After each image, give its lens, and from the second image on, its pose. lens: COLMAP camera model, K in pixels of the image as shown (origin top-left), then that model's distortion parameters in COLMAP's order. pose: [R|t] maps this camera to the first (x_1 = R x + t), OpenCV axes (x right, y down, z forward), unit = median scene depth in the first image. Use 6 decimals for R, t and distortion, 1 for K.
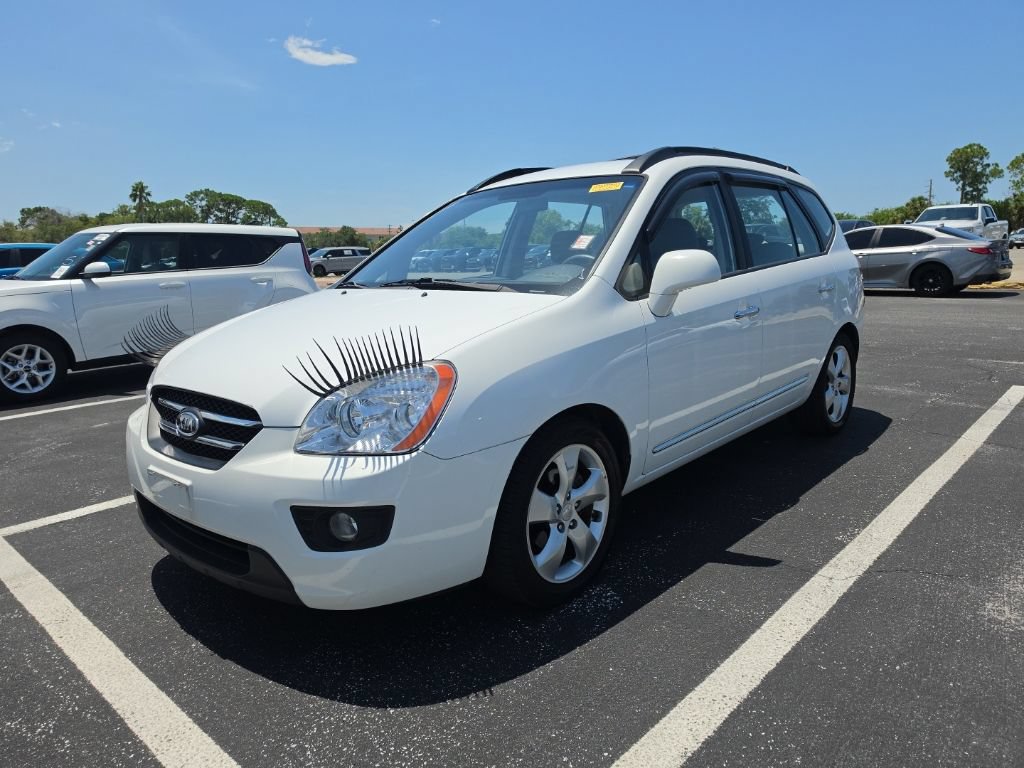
lens RADIAL K [[703.4, 0, 510.5], [0, 703.4, 382.9], [0, 0, 1]] dist [0.001227, -0.004066]
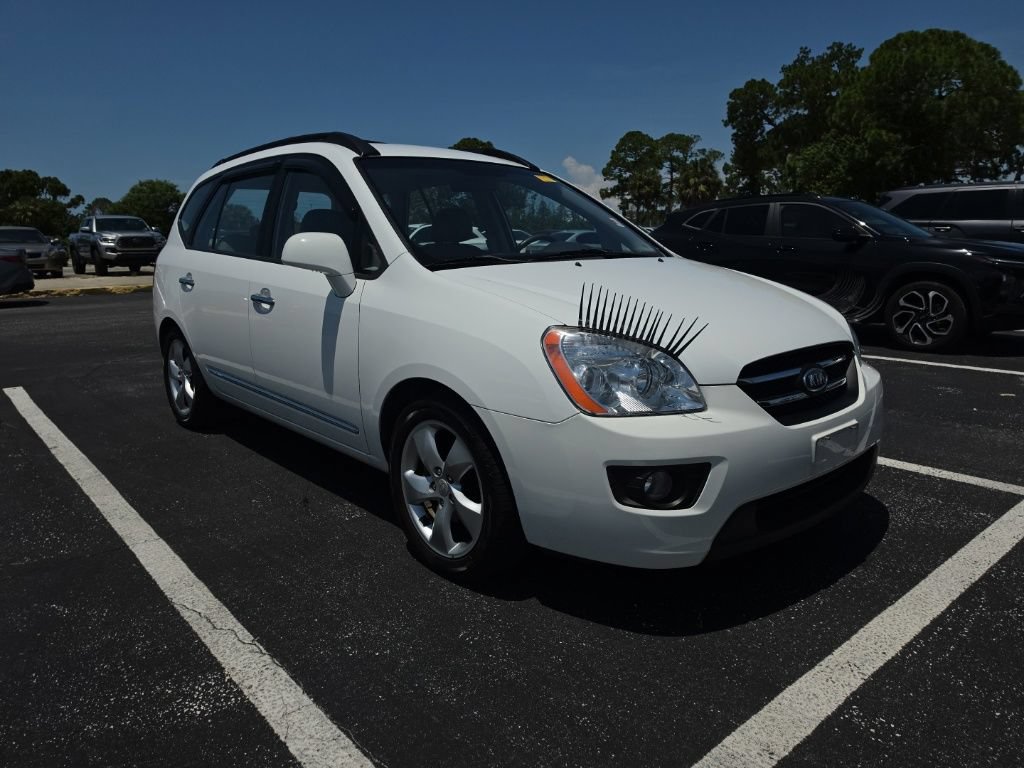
lens RADIAL K [[712.7, 0, 499.6], [0, 712.7, 379.2], [0, 0, 1]] dist [-0.002862, -0.009999]
pose [[0.132653, -0.160349, 0.978106, -1.335755], [0.191015, 0.972464, 0.133518, -0.144745], [-0.972582, 0.169121, 0.159629, 1.133438]]
